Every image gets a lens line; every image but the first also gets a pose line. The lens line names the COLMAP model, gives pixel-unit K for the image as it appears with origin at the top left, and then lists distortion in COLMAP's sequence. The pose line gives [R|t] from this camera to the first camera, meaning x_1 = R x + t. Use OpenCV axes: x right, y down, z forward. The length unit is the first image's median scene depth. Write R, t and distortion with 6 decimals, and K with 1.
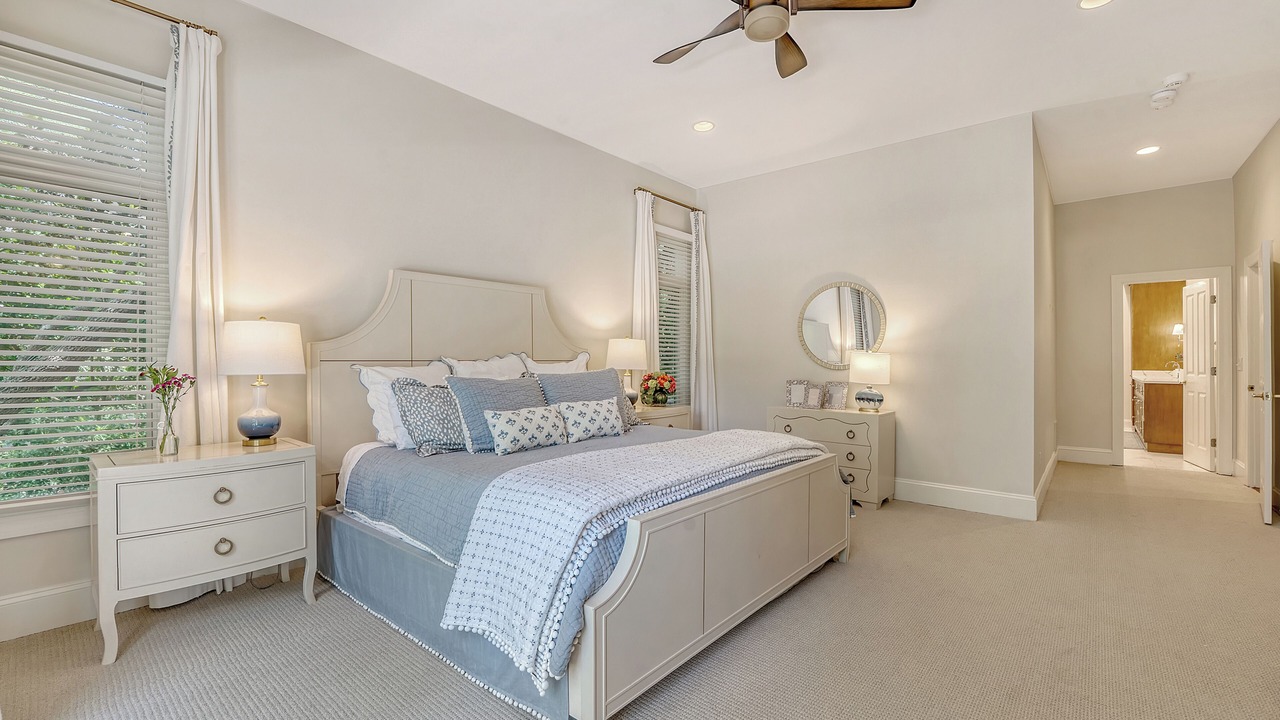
lens RADIAL K [[525.9, 0, 639.0], [0, 525.9, 352.2], [0, 0, 1]] dist [-0.000936, -0.000156]
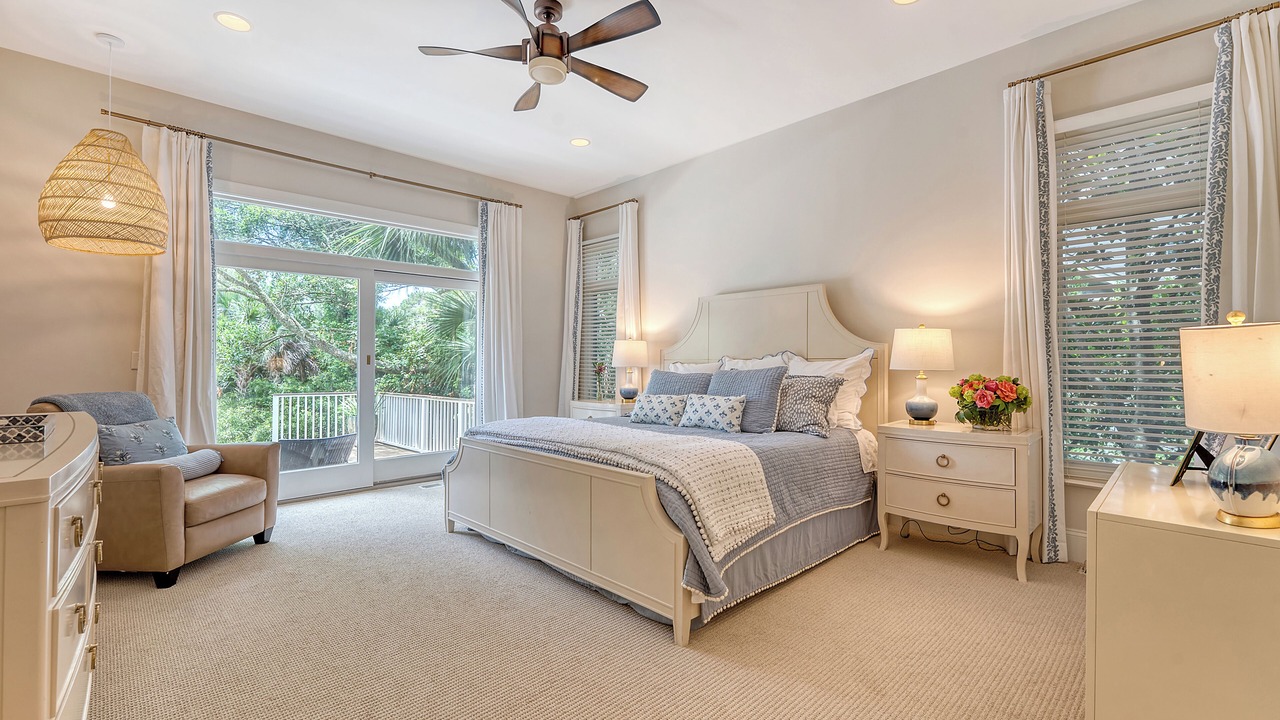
lens RADIAL K [[525.9, 0, 639.0], [0, 525.9, 352.2], [0, 0, 1]] dist [-0.000936, -0.000156]
pose [[-0.101490, -0.013783, -0.994741, 1.043741], [0.018842, 0.999698, -0.015774, 0.019916], [0.994658, -0.020344, -0.101199, 1.009351]]
